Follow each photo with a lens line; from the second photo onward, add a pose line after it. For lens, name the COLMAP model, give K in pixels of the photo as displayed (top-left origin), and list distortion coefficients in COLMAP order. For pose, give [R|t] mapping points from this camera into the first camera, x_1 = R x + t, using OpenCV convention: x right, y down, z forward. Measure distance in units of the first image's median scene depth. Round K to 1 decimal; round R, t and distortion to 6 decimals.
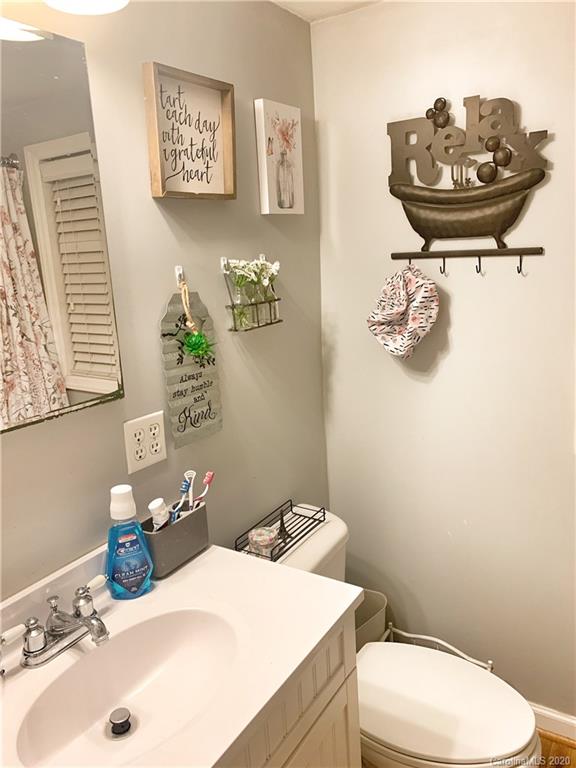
lens RADIAL K [[578.9, 0, 288.8], [0, 578.9, 385.2], [0, 0, 1]] dist [-0.001236, -0.011549]
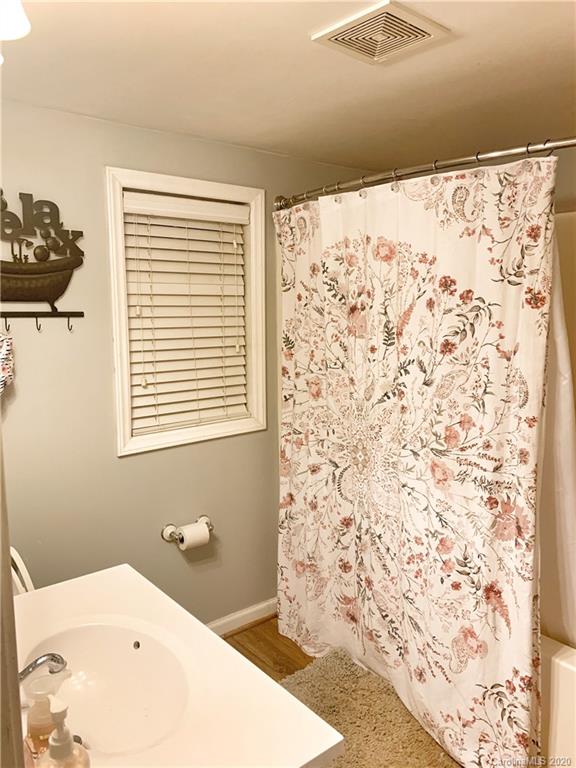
lens RADIAL K [[578.9, 0, 288.6], [0, 578.9, 382.8], [0, 0, 1]] dist [-0.001236, -0.011549]
pose [[0.301175, -0.089350, 0.949374, -0.732905], [0.200715, 0.979235, 0.028487, -0.011277], [-0.932205, 0.181974, 0.312855, 0.134250]]
